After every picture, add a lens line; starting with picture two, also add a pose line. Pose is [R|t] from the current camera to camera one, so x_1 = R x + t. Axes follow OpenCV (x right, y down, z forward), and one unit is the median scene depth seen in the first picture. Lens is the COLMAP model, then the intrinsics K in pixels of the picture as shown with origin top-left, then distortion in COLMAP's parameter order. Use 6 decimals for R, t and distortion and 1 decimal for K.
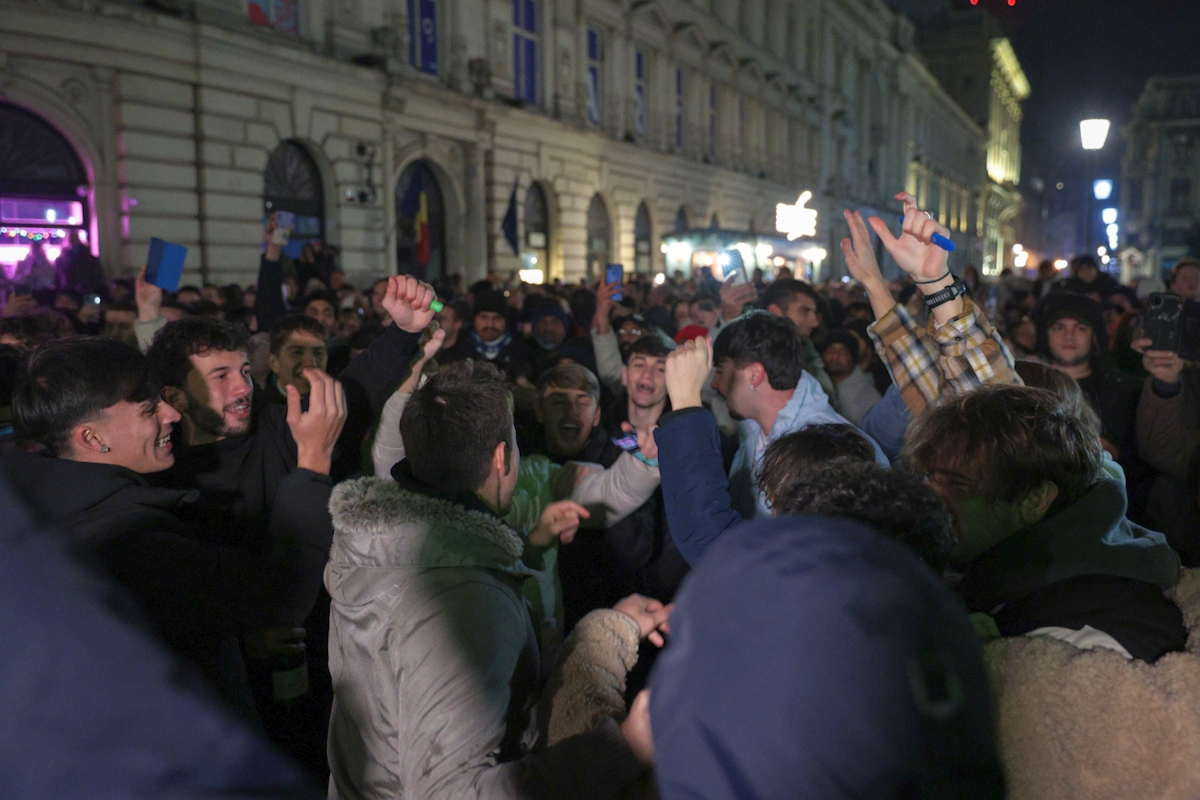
lens RADIAL K [[978.2, 0, 616.8], [0, 978.2, 388.3], [0, 0, 1]] dist [0.004819, -0.000186]
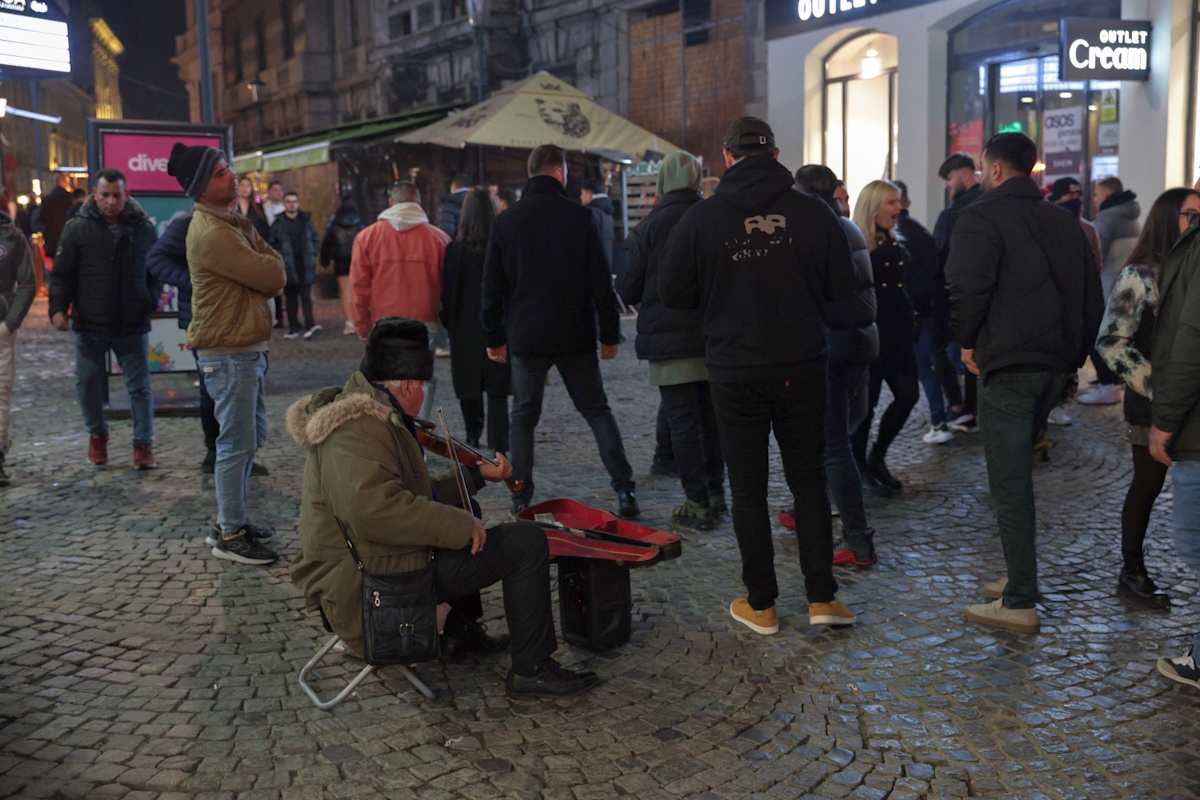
lens RADIAL K [[1497.8, 0, 600.0], [0, 1497.8, 400.0], [0, 0, 1]] dist [0.010923, 0.019694]
pose [[0.770838, -0.092694, 0.630251, -1.354185], [0.090660, 0.995249, 0.035493, 0.405200], [-0.630546, 0.029779, 0.775580, -3.225726]]
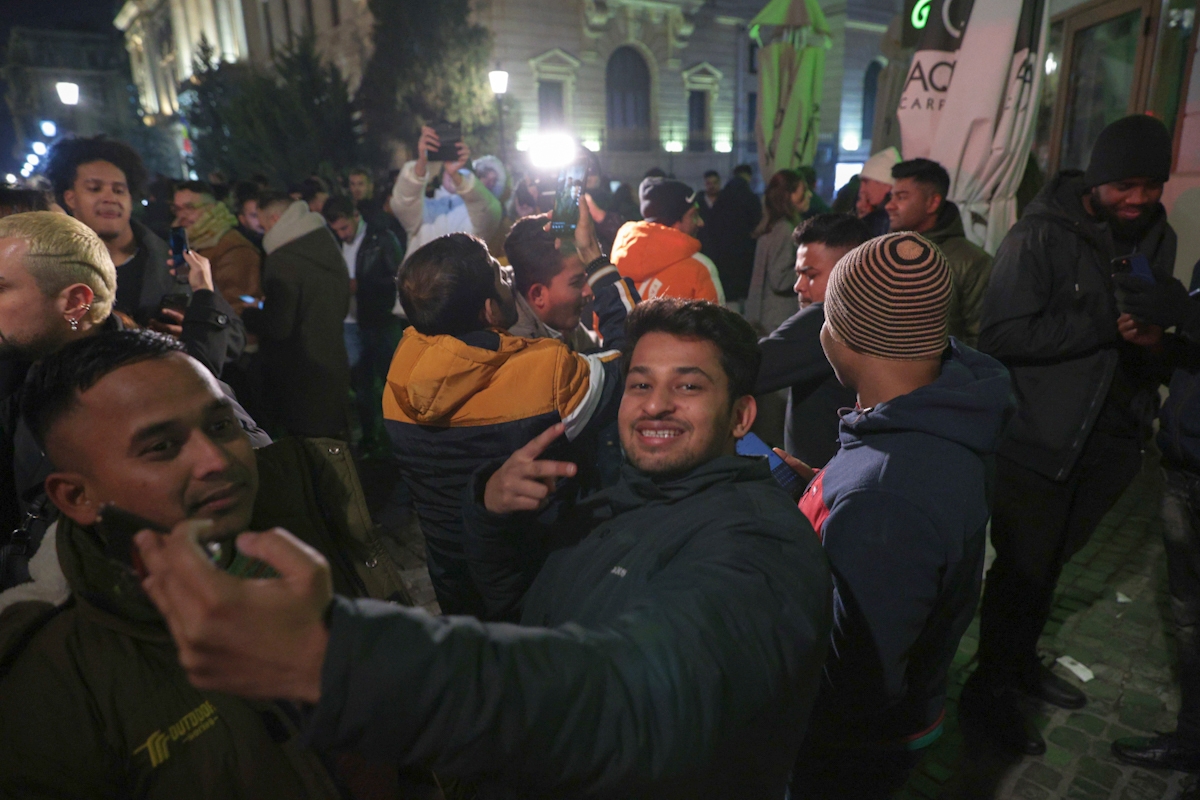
lens RADIAL K [[781.6, 0, 600.0], [0, 781.6, 400.0], [0, 0, 1]] dist [-0.004785, 0.007693]
pose [[0.447474, -0.250936, 0.858370, -0.269422], [0.131858, 0.967849, 0.214203, 0.043851], [-0.884523, 0.017333, 0.466175, -0.249427]]
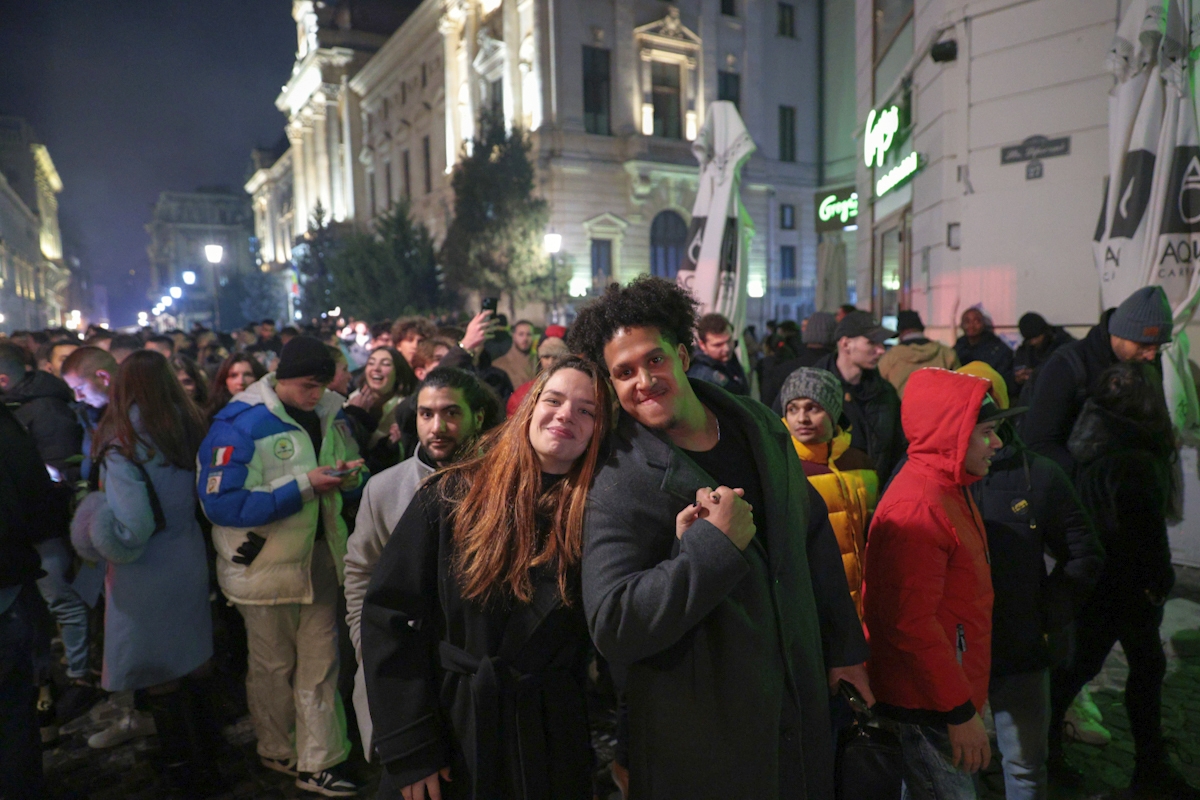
lens RADIAL K [[781.6, 0, 600.0], [0, 781.6, 400.0], [0, 0, 1]] dist [-0.004785, 0.007693]
pose [[0.529073, -0.095576, 0.843177, -0.383289], [0.122614, 0.991820, 0.035487, 0.055821], [-0.839671, 0.084610, 0.536464, -0.377351]]
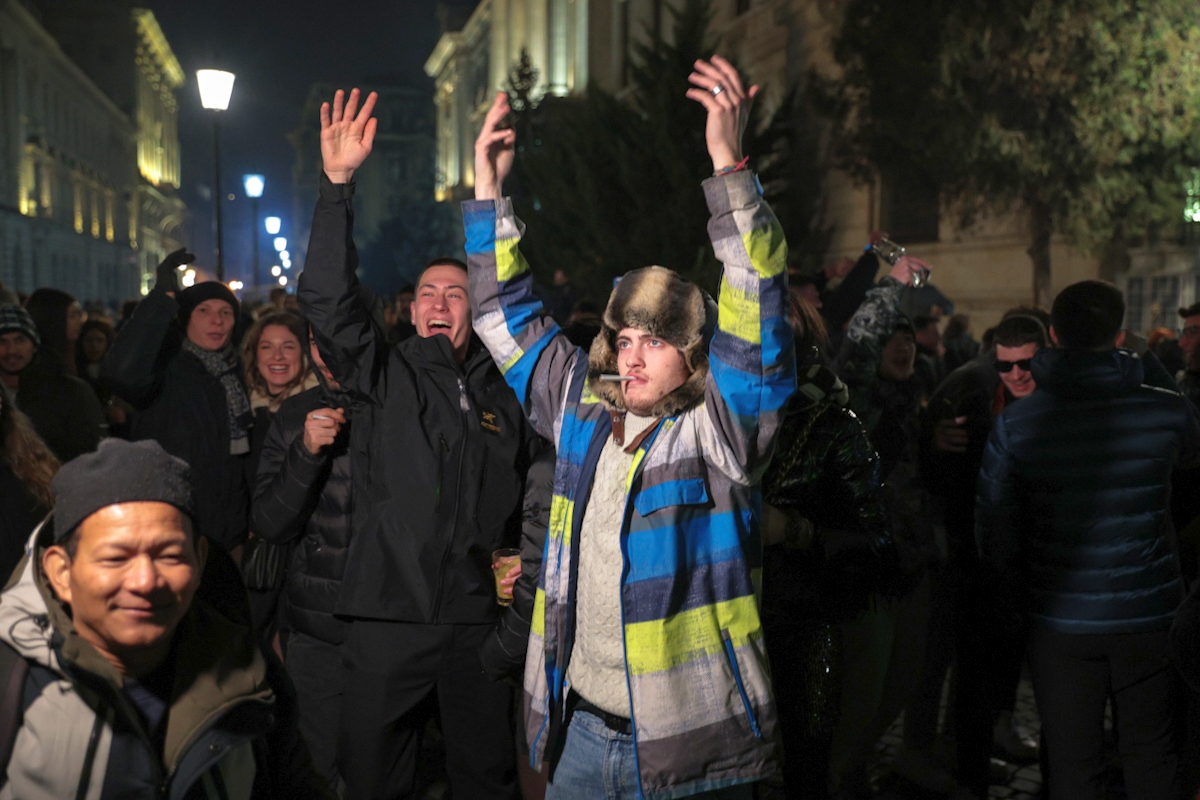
lens RADIAL K [[1143.0, 0, 600.0], [0, 1143.0, 400.0], [0, 0, 1]] dist [-0.014413, -0.008777]
pose [[0.749607, -0.050038, 0.659989, 0.130445], [0.067974, 0.997686, -0.001564, -0.011912], [-0.658383, 0.046034, 0.751274, 0.190431]]
